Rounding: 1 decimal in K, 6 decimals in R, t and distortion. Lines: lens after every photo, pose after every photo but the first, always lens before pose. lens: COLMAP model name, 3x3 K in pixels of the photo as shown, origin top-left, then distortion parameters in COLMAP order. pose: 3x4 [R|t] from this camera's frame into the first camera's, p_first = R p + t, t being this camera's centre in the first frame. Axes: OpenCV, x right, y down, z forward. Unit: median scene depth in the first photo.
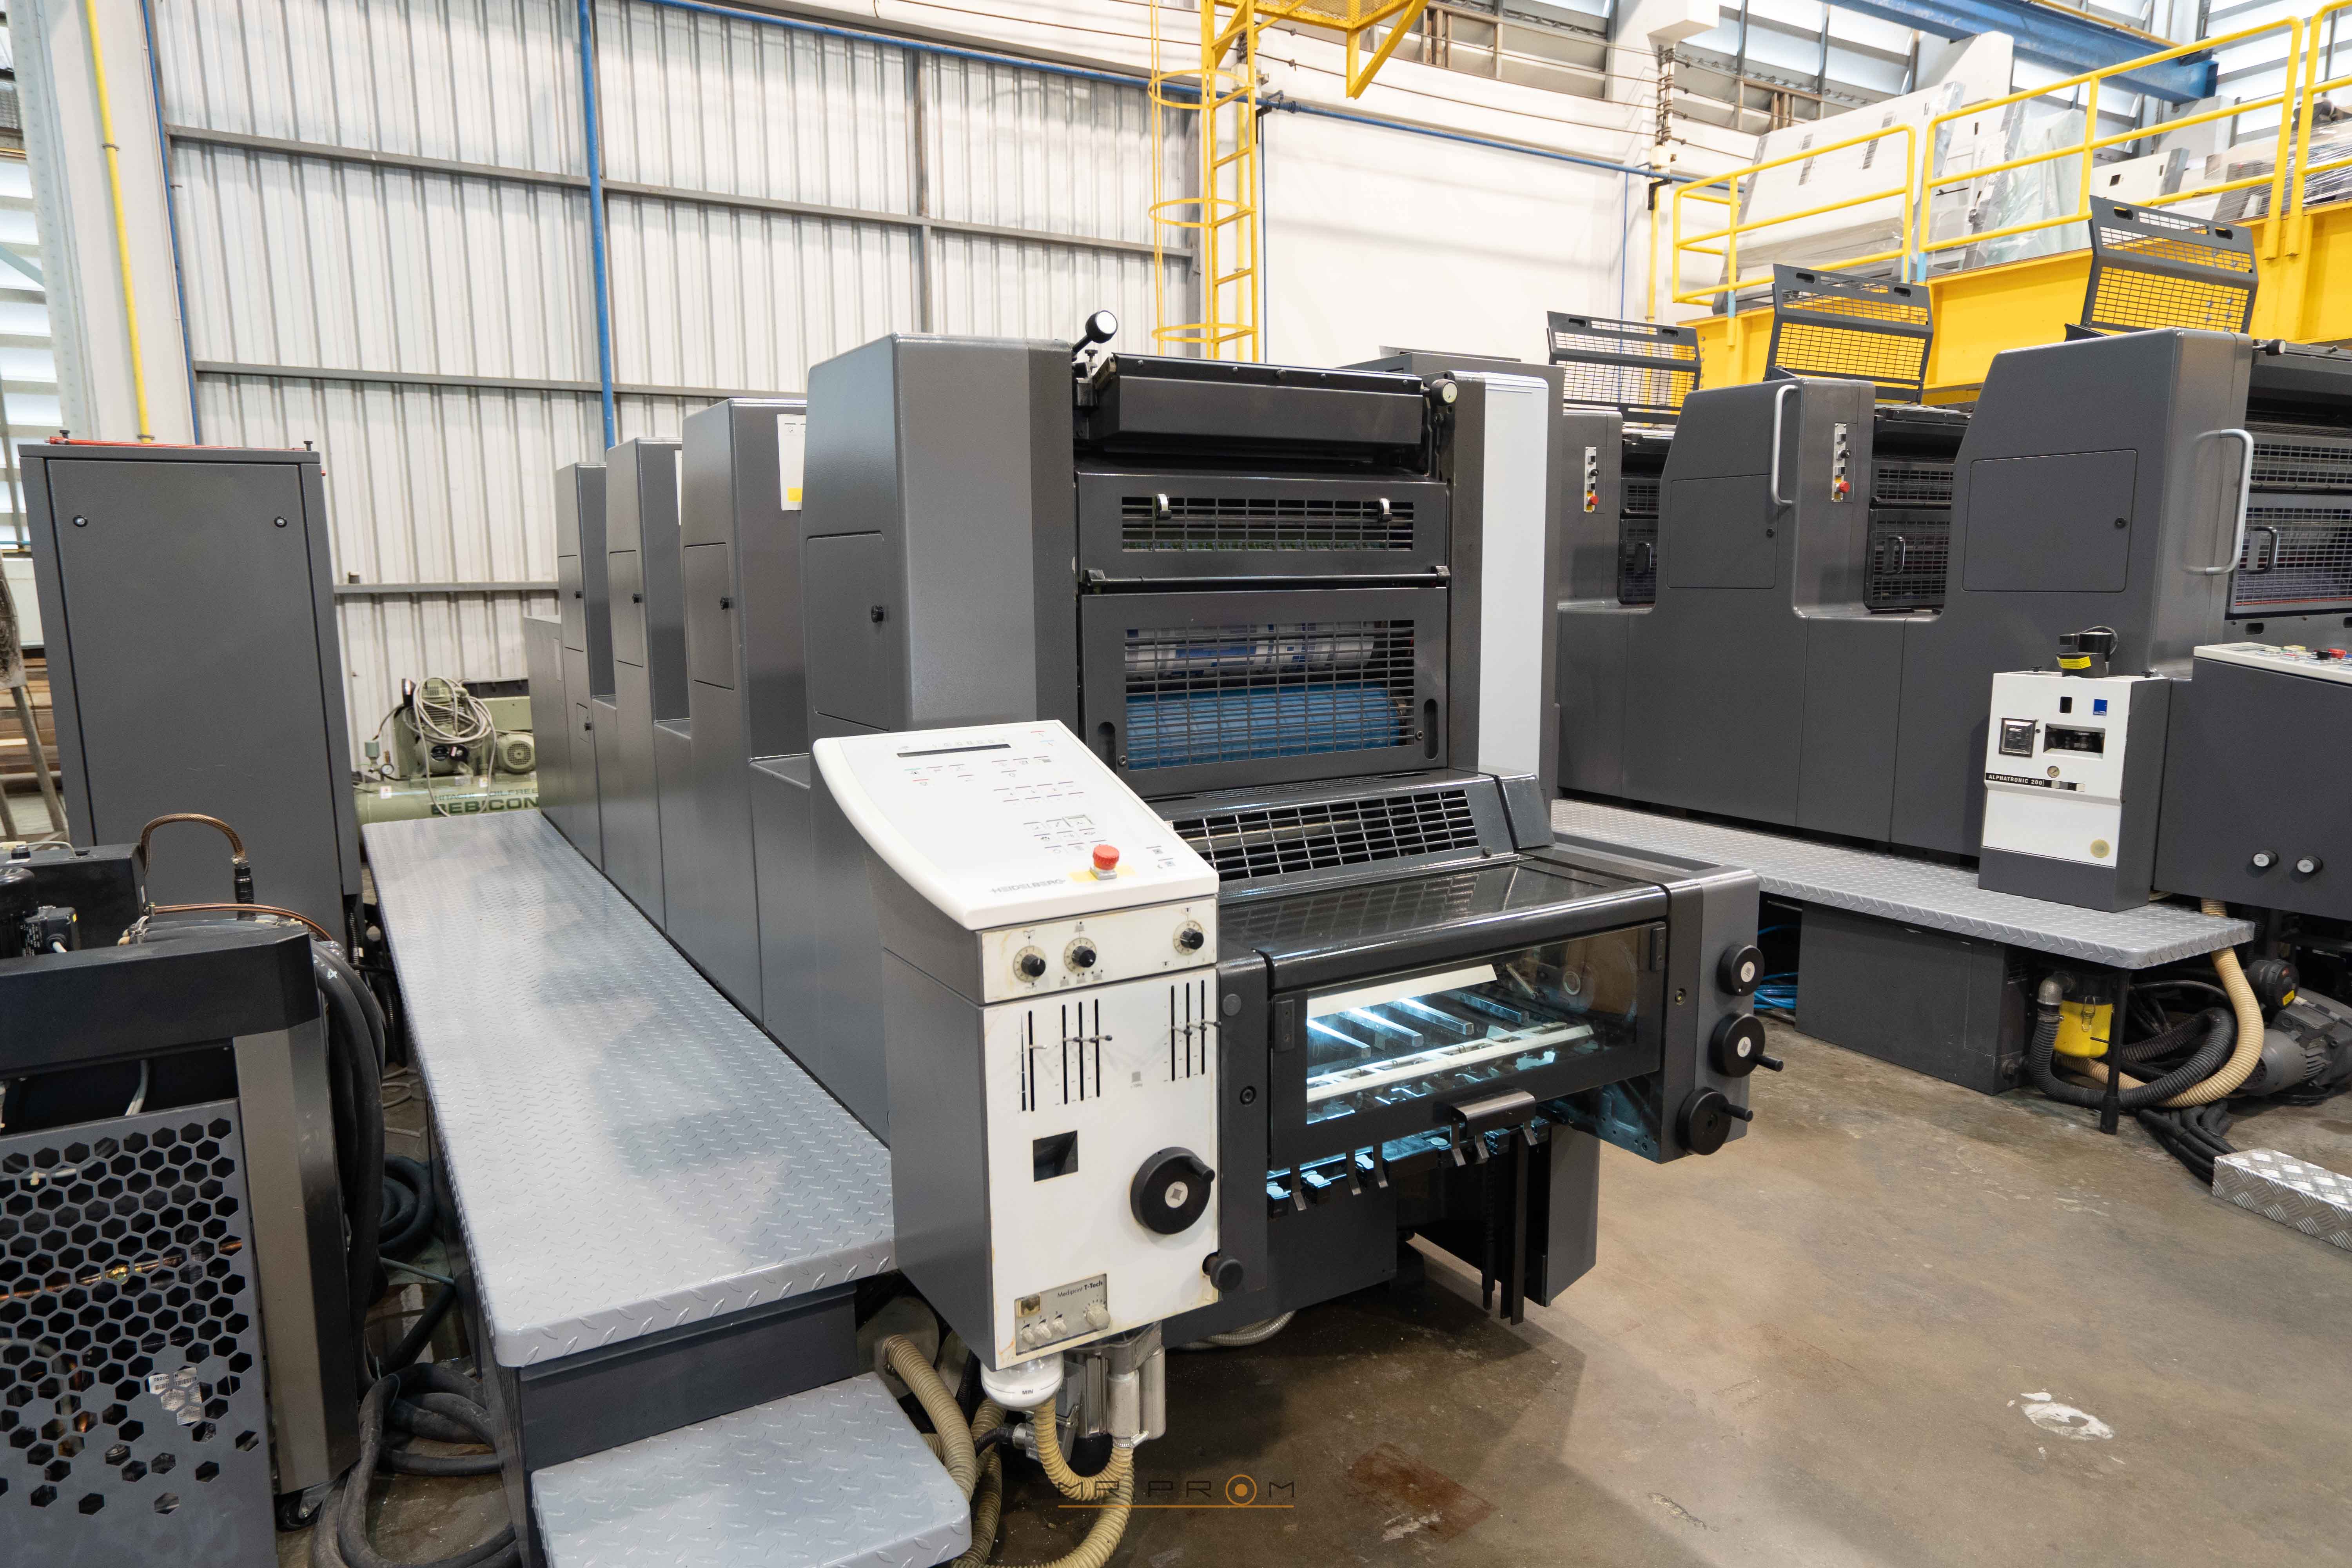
lens RADIAL K [[1451.0, 0, 1163.2], [0, 1451.0, 787.3], [0, 0, 1]] dist [-0.023831, 0.034188]
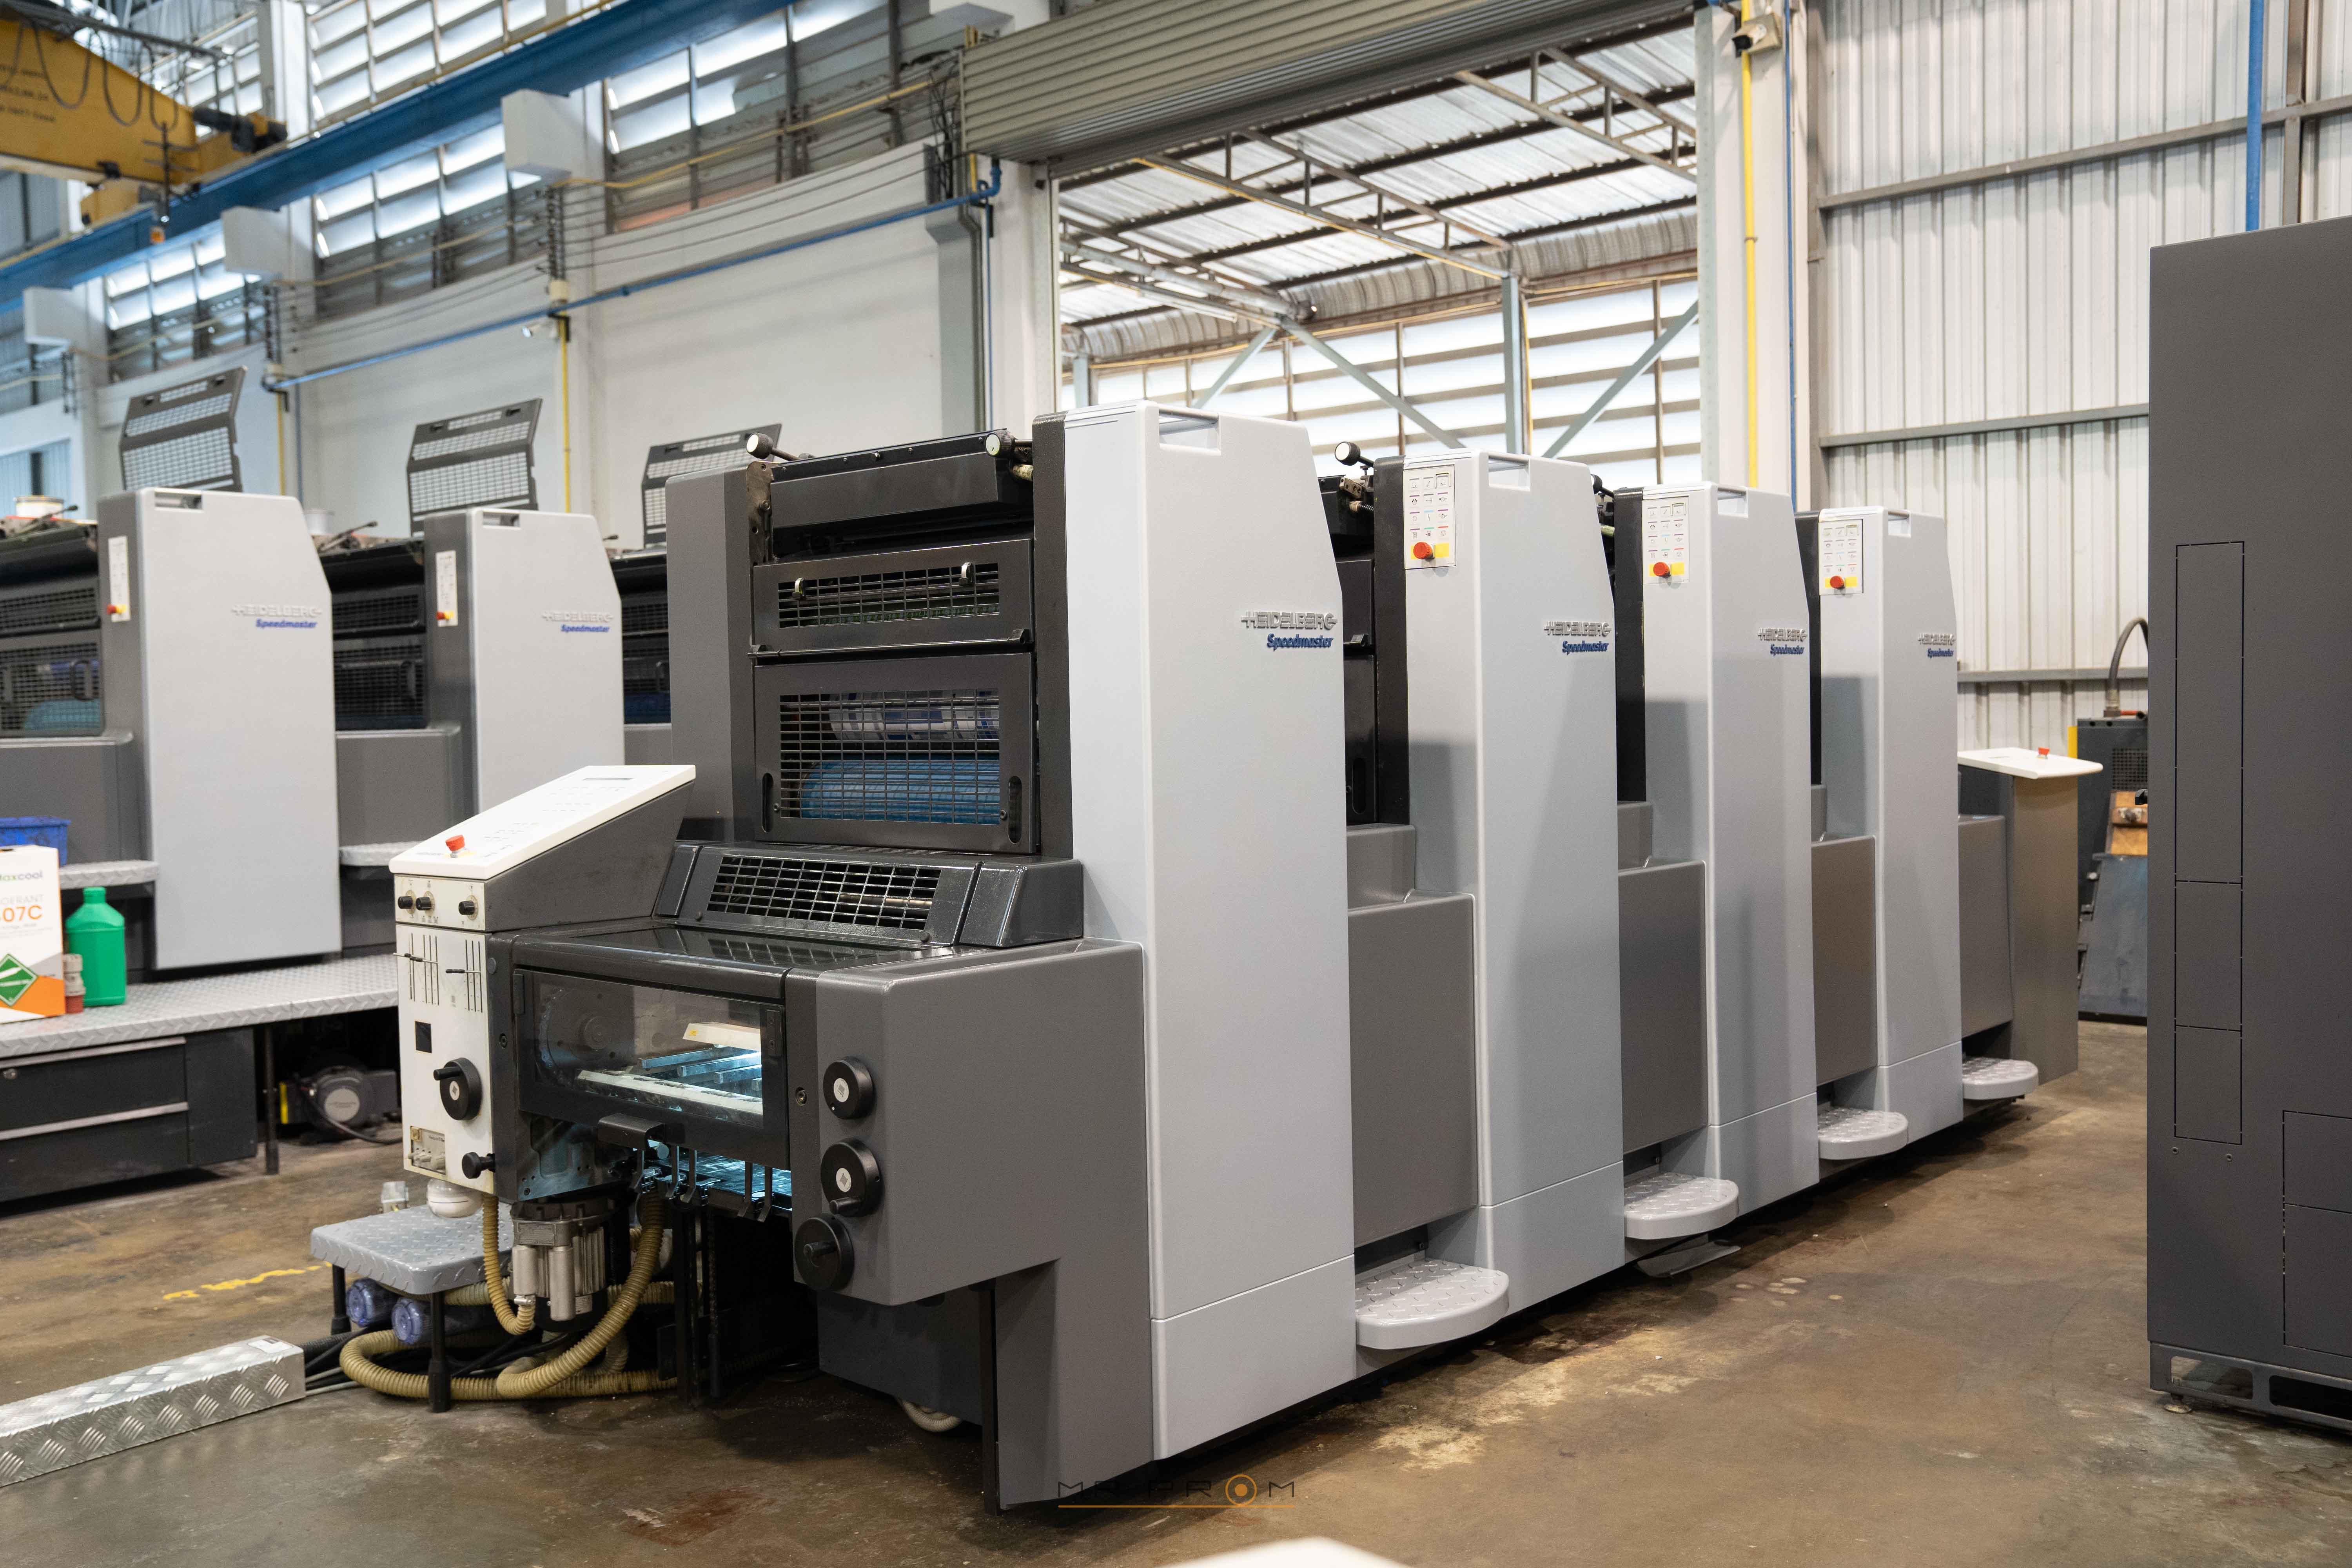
lens RADIAL K [[2041.1, 0, 1176.0], [0, 2041.1, 784.0], [0, 0, 1]] dist [-0.072431, 0.157428]
pose [[0.303205, 0.041538, -0.952020, 1.488064], [-0.125351, 0.992107, 0.003365, -0.076022], [0.944645, 0.118316, 0.306019, 0.737722]]
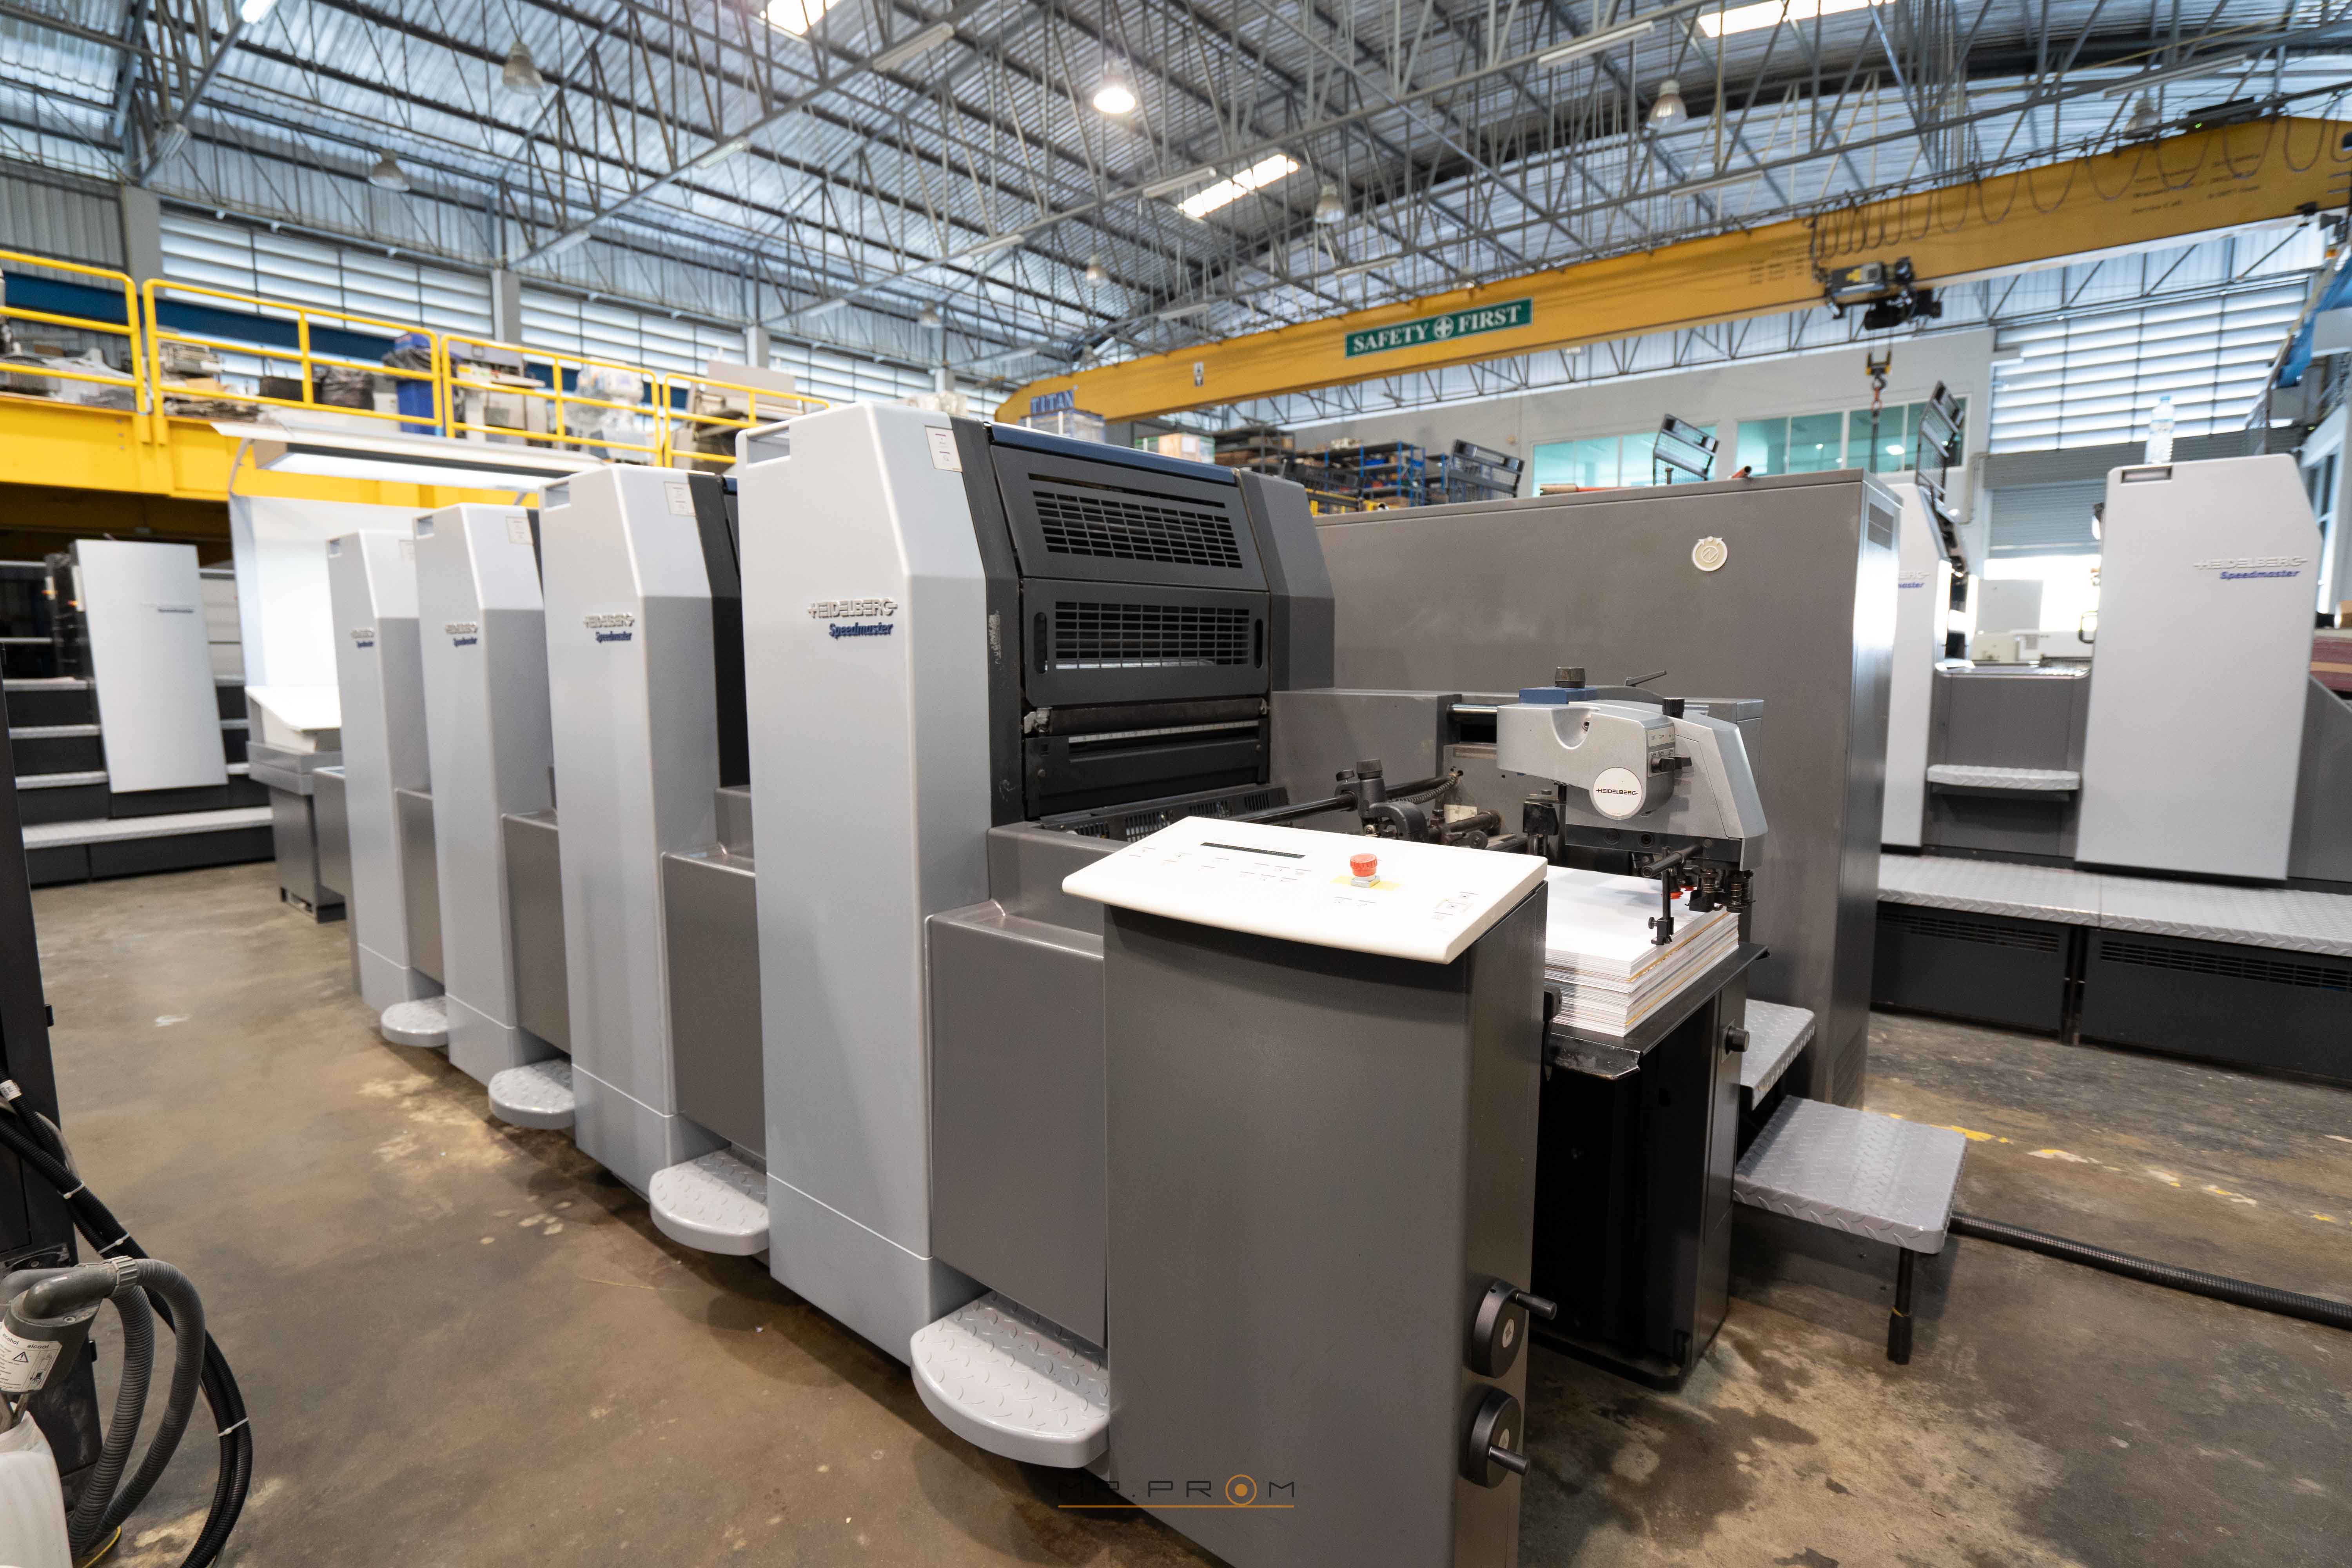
lens RADIAL K [[1127.8, 0, 1172.2], [0, 1127.8, 788.3], [0, 0, 1]] dist [-0.019629, -0.000117]
pose [[-0.941722, 0.054637, -0.331927, -0.287415], [-0.035955, 0.964721, 0.260808, -0.413466], [0.334466, 0.257543, -0.906534, 2.945355]]
